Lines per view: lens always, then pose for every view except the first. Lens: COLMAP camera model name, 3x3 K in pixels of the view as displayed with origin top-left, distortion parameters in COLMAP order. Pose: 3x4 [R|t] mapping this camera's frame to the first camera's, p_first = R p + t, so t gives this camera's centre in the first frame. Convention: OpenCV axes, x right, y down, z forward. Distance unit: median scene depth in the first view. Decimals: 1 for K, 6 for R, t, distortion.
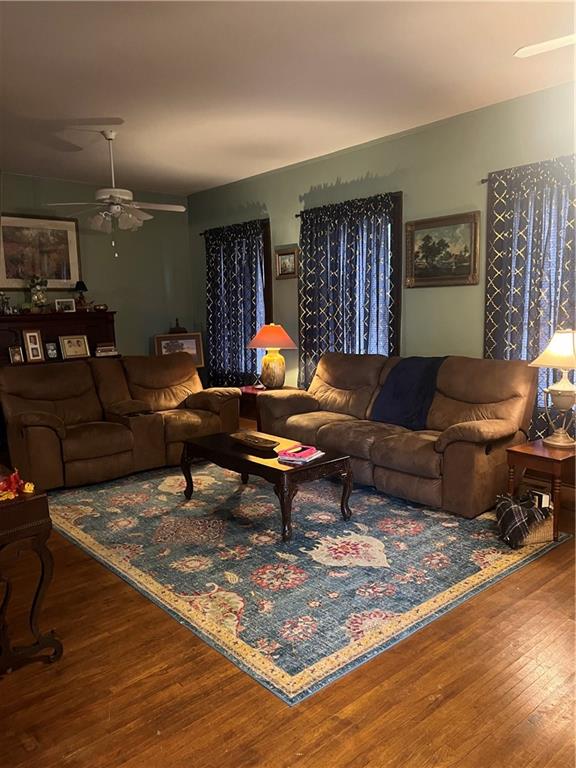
lens RADIAL K [[587.3, 0, 285.3], [0, 587.3, 388.0], [0, 0, 1]] dist [0.068841, -0.101310]
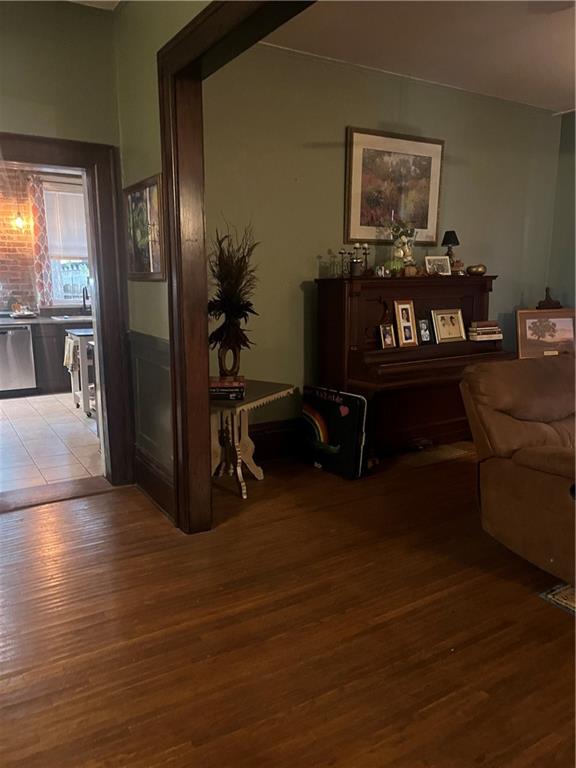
lens RADIAL K [[587.3, 0, 296.1], [0, 587.3, 394.8], [0, 0, 1]] dist [0.068841, -0.101310]
pose [[0.986212, 0.052322, -0.156997, -0.527298], [-0.043222, 0.997212, 0.060831, -0.029180], [0.159742, -0.053207, 0.985724, 0.355074]]
